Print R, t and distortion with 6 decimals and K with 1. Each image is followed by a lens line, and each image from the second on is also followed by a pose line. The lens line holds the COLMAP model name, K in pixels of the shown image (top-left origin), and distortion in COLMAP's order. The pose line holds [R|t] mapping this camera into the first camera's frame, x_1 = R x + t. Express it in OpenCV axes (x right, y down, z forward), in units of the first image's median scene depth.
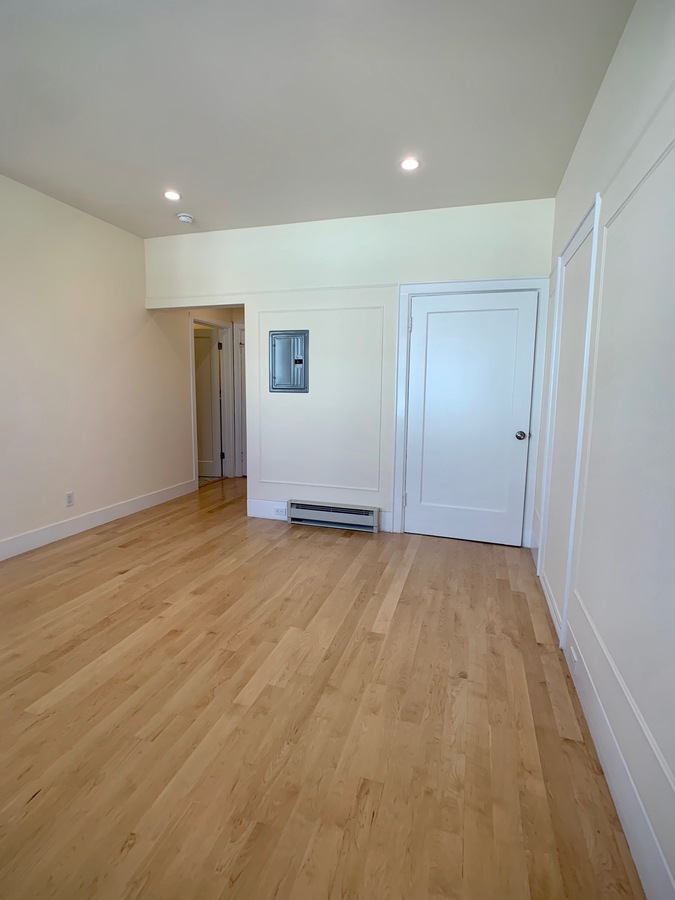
lens RADIAL K [[438.5, 0, 337.5], [0, 438.5, 450.0], [0, 0, 1]] dist [-0.026445, 0.000479]
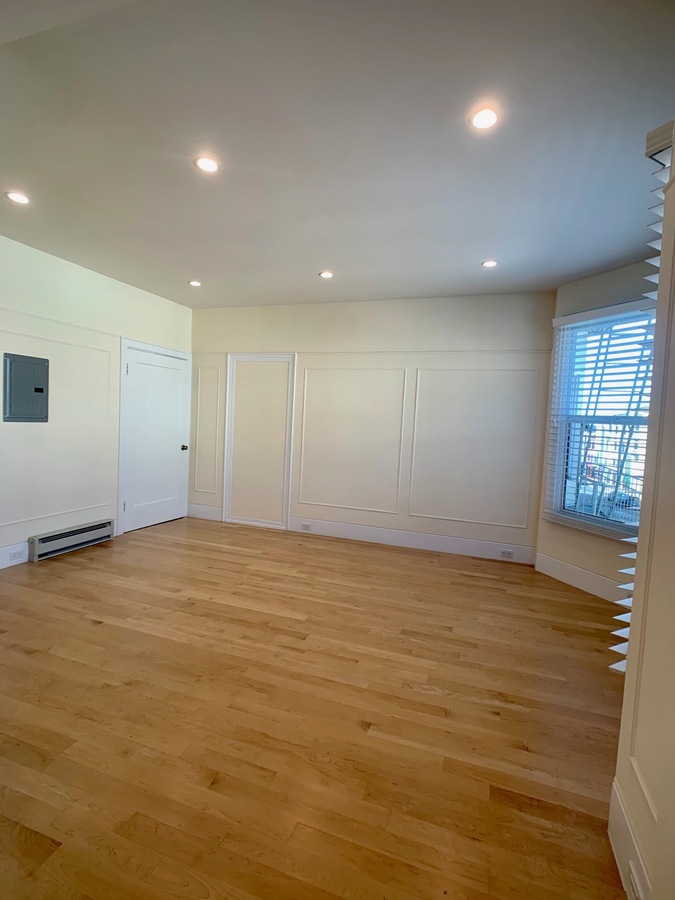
lens RADIAL K [[446.4, 0, 338.2], [0, 446.4, 444.8], [0, 0, 1]] dist [-0.007990, -0.000046]
pose [[0.038477, -0.066264, 0.997060, -1.299520], [0.091018, 0.993883, 0.062541, -0.103021], [-0.995106, 0.088344, 0.044273, 0.380727]]
